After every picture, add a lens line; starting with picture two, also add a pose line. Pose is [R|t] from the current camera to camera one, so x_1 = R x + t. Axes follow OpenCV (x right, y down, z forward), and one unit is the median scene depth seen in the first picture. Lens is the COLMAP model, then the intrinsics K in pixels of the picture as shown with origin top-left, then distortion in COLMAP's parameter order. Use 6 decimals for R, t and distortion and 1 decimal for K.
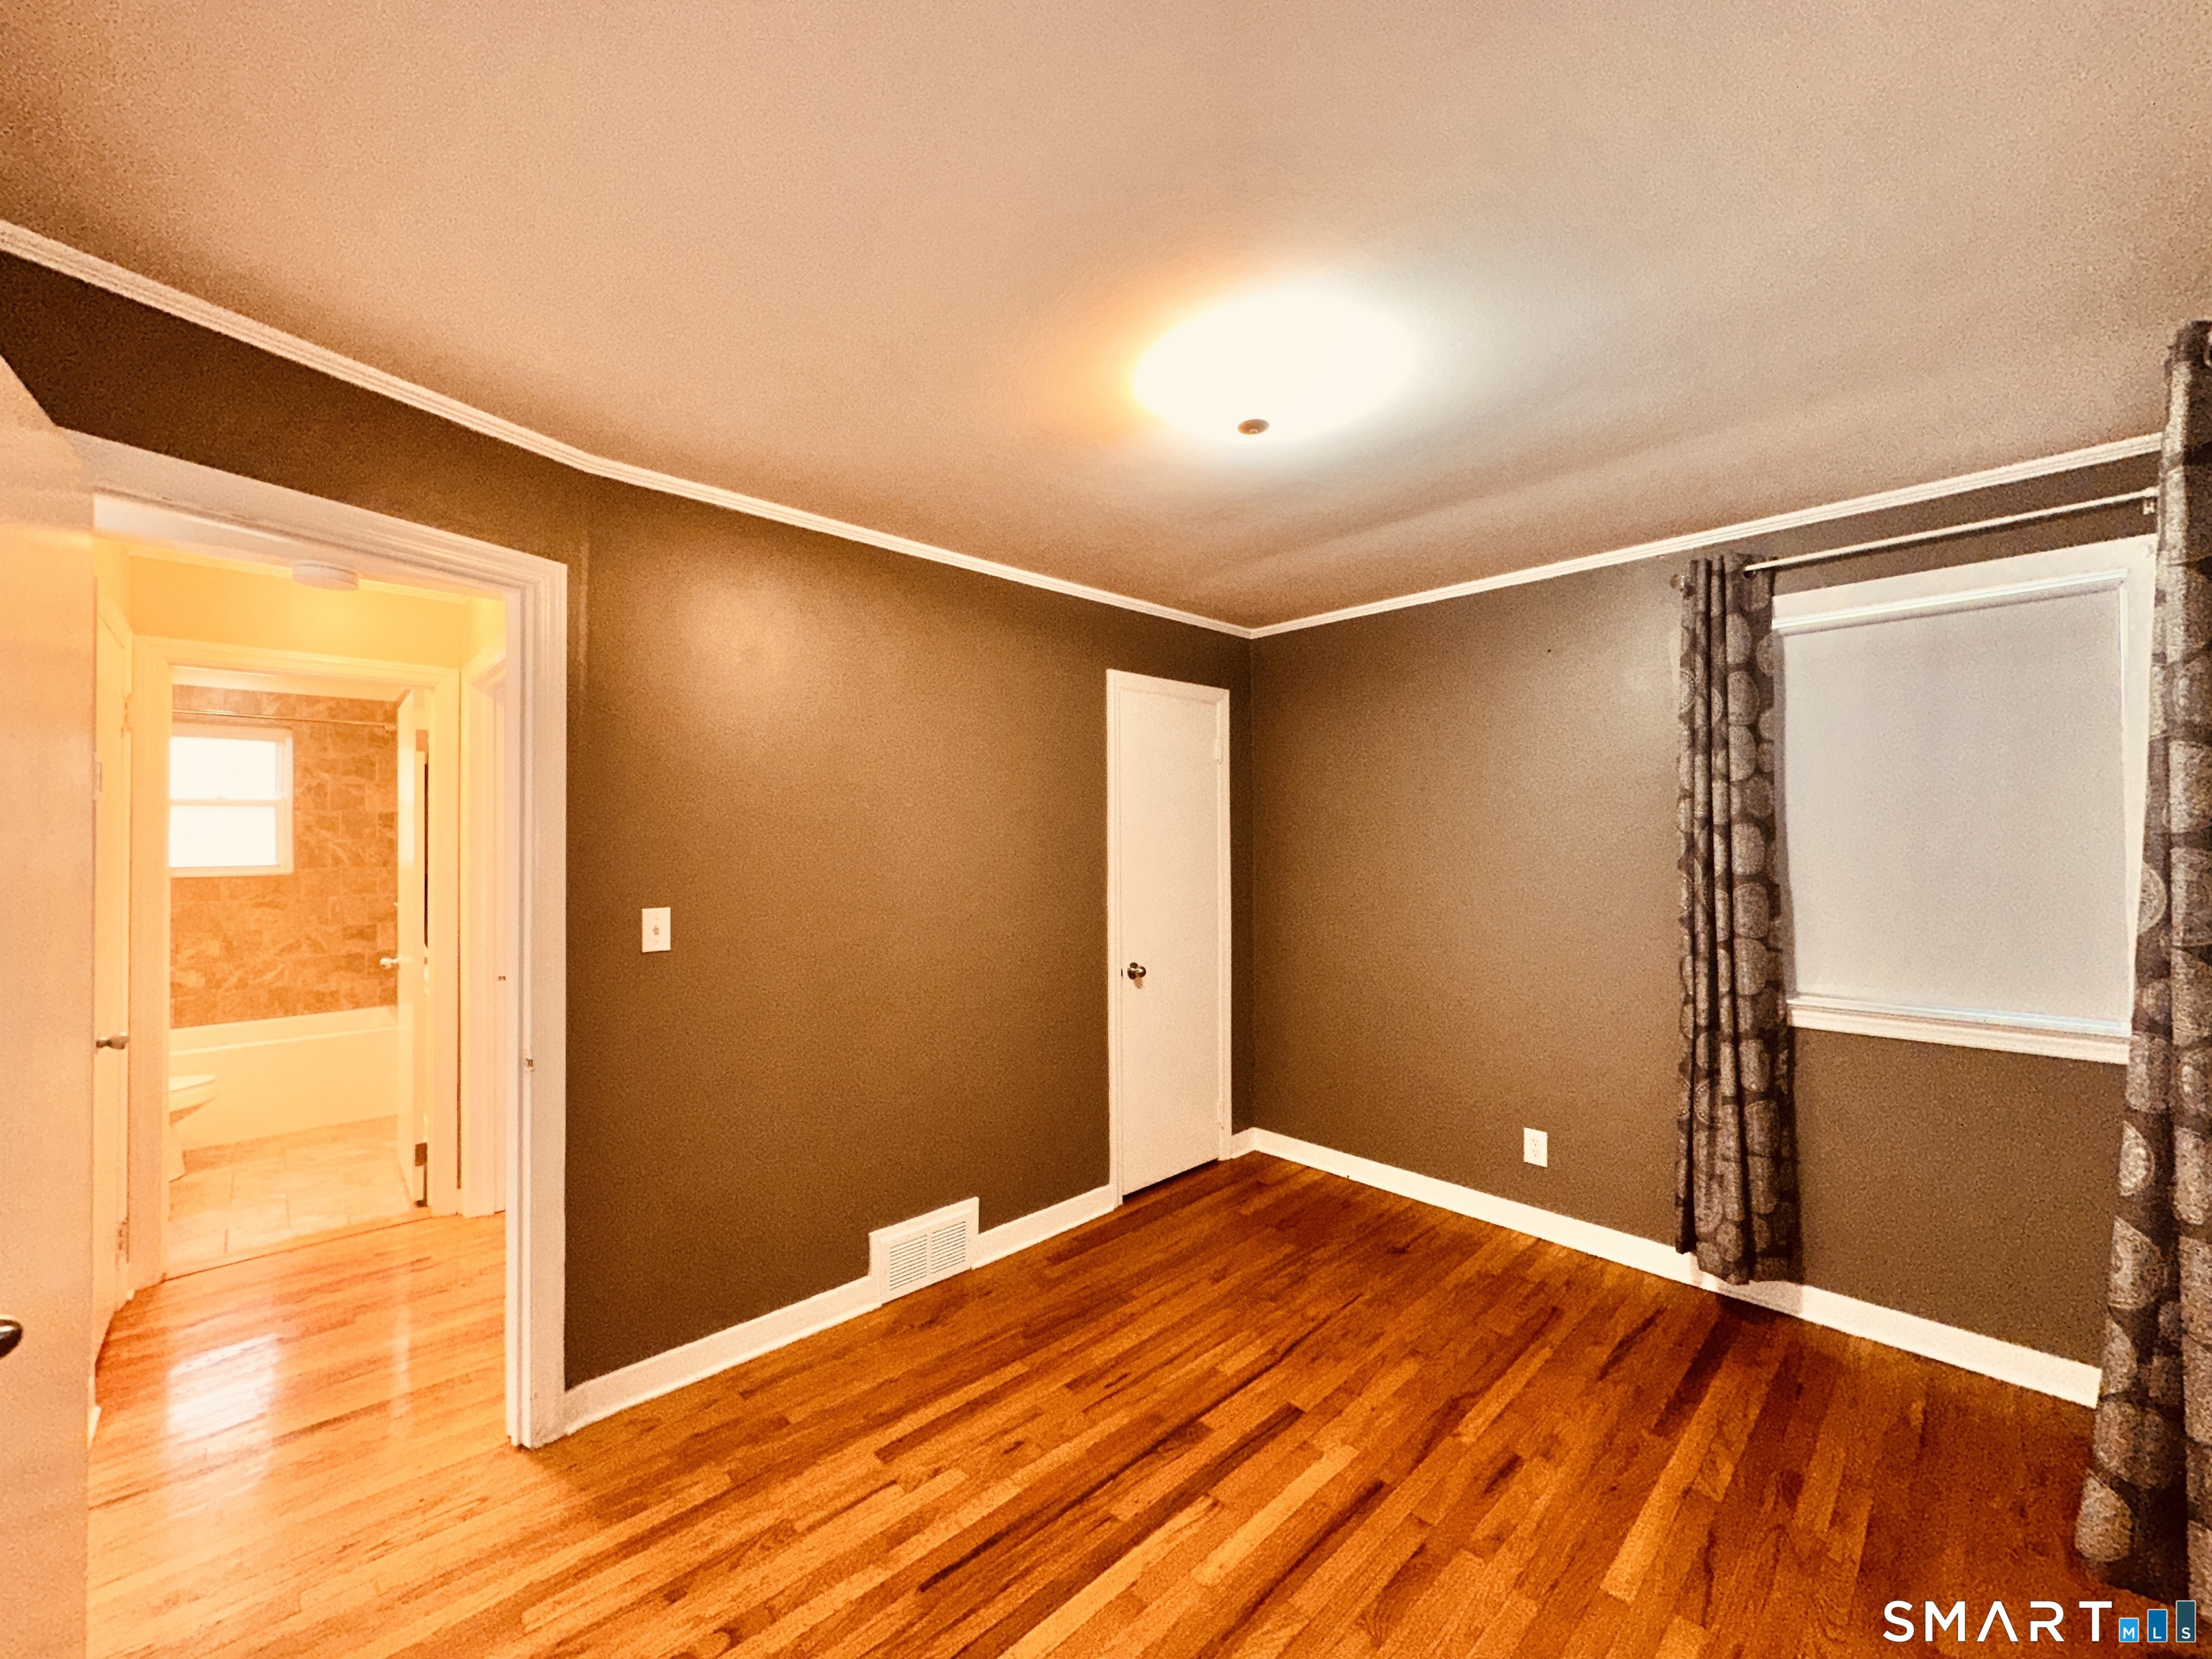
lens RADIAL K [[879.8, 0, 1107.0], [0, 879.8, 832.2], [0, 0, 1]] dist [-0.002100, 0.000115]
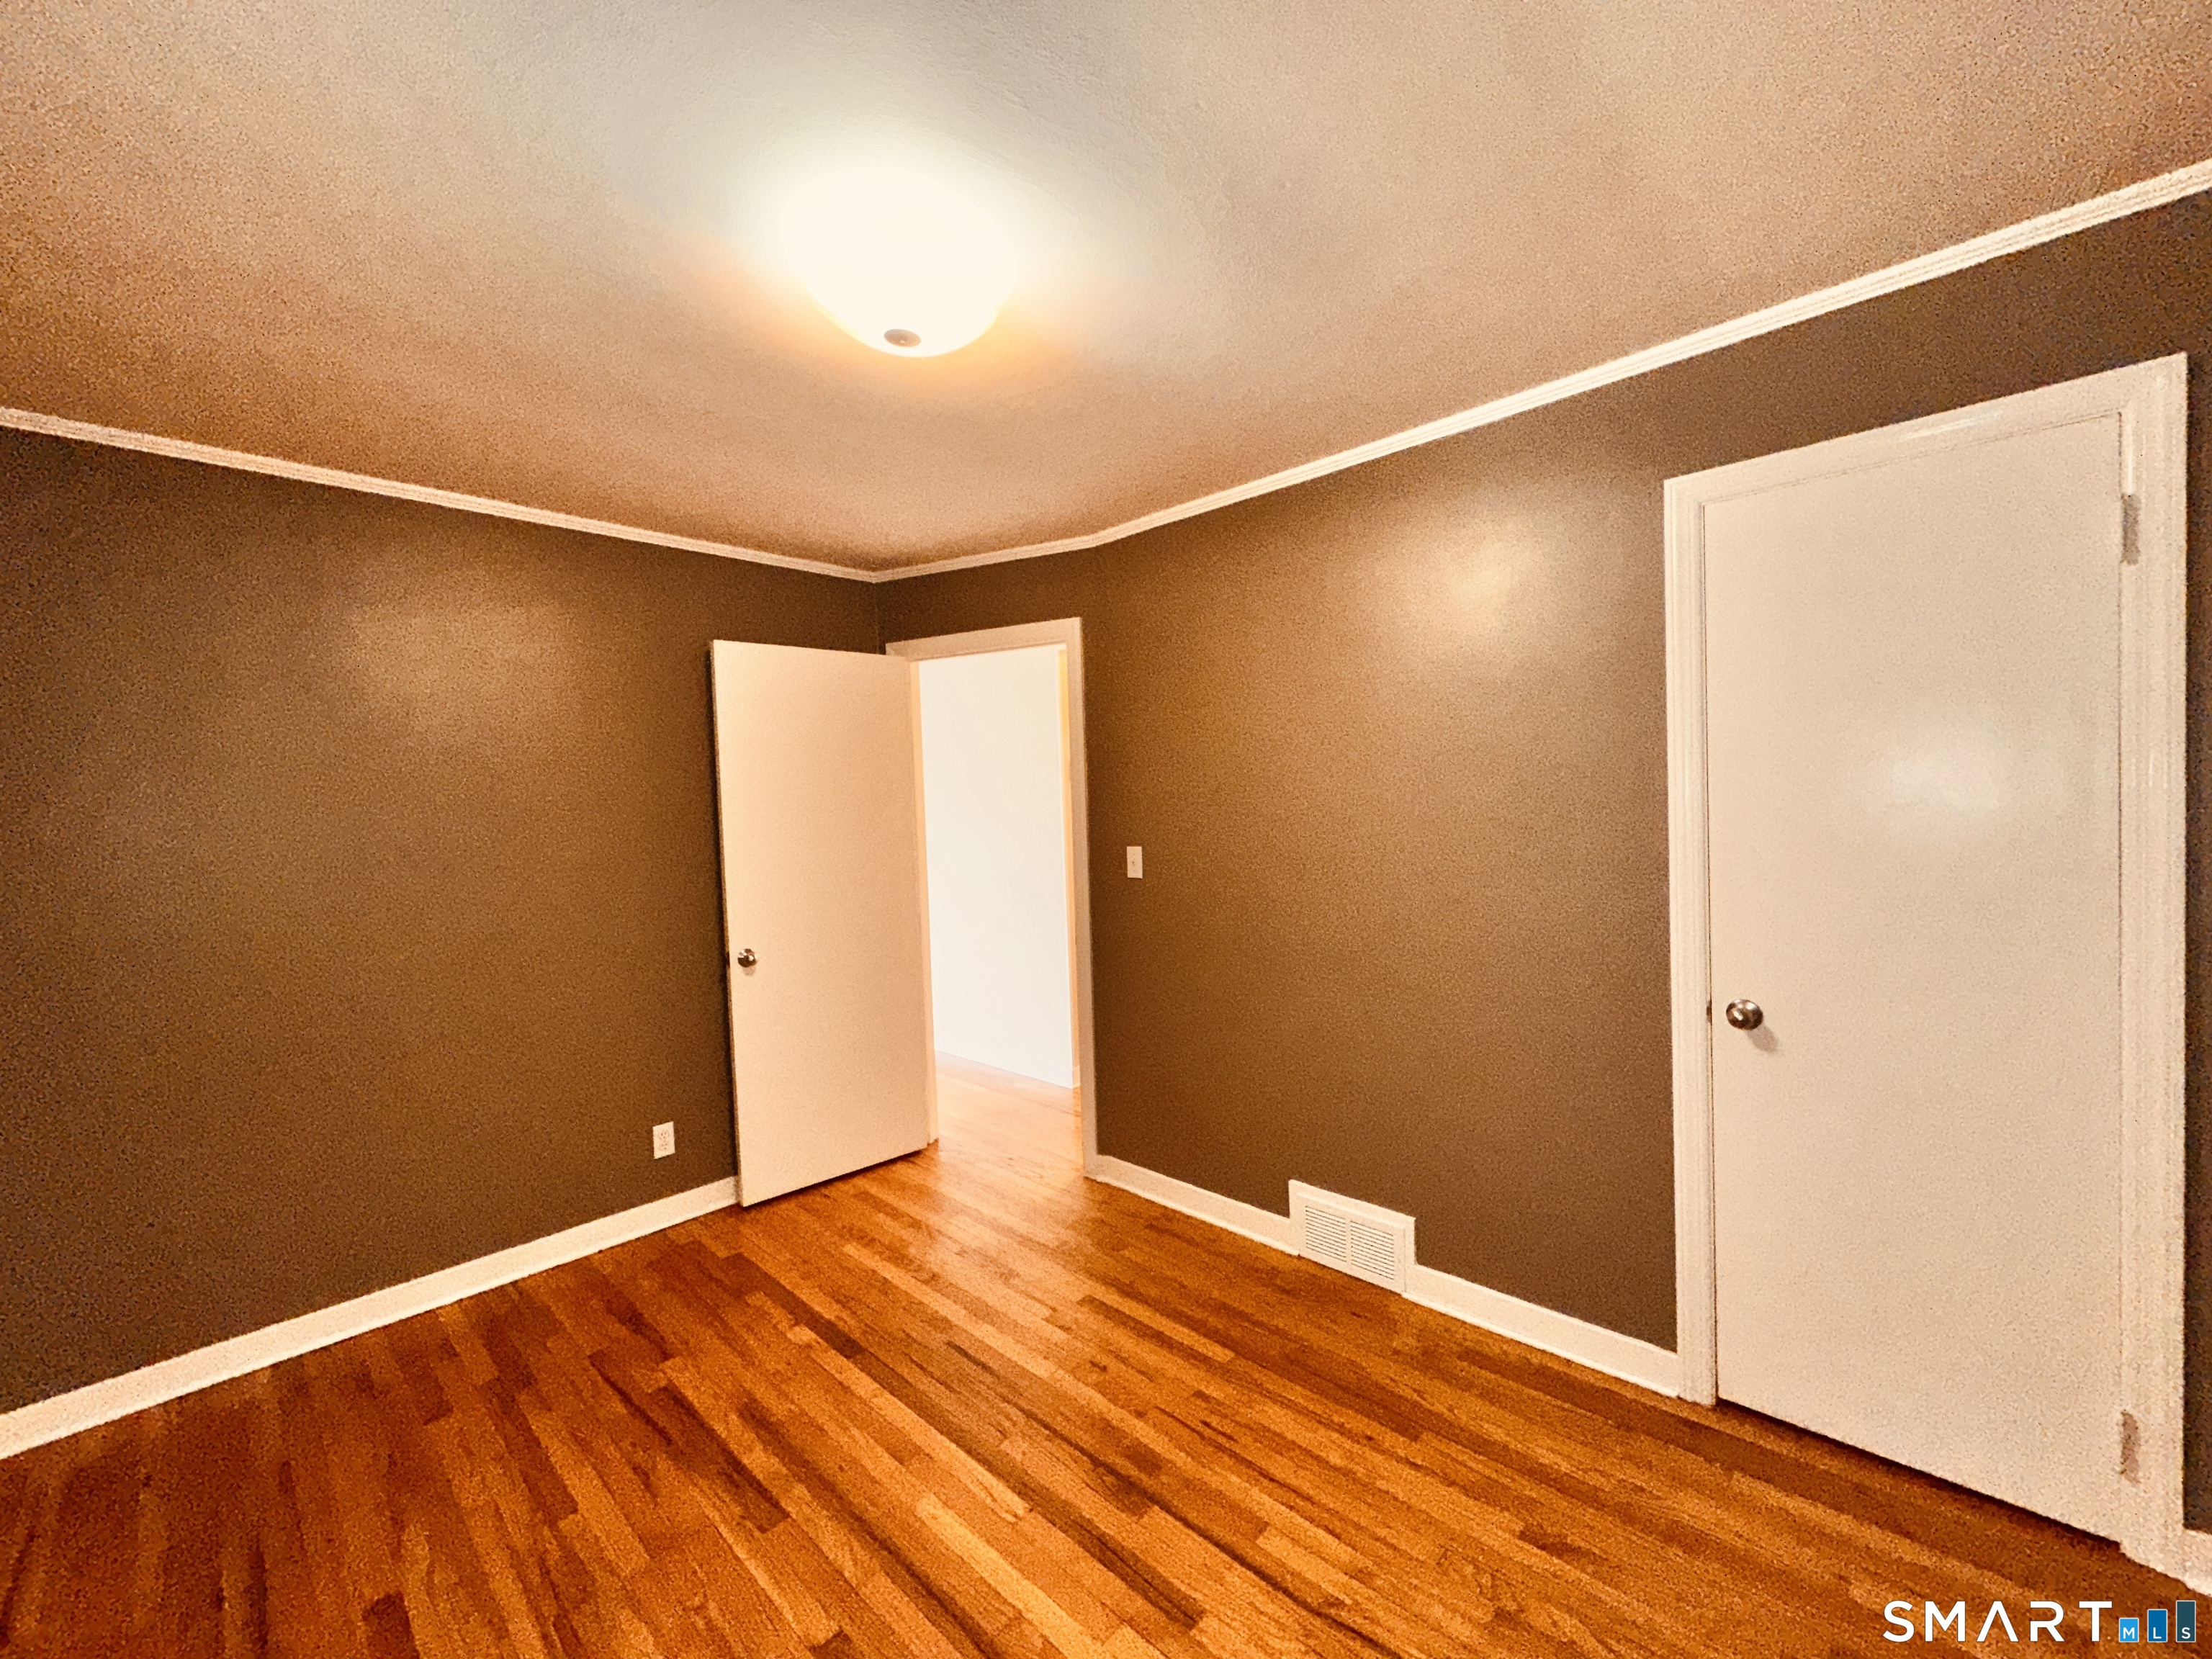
lens RADIAL K [[879.8, 0, 1107.0], [0, 879.8, 832.2], [0, 0, 1]] dist [-0.002100, 0.000115]
pose [[0.039065, 0.027804, -0.998850, 1.046924], [0.041378, 0.998710, 0.029419, 0.027108], [0.998380, -0.042480, 0.037864, 1.114201]]
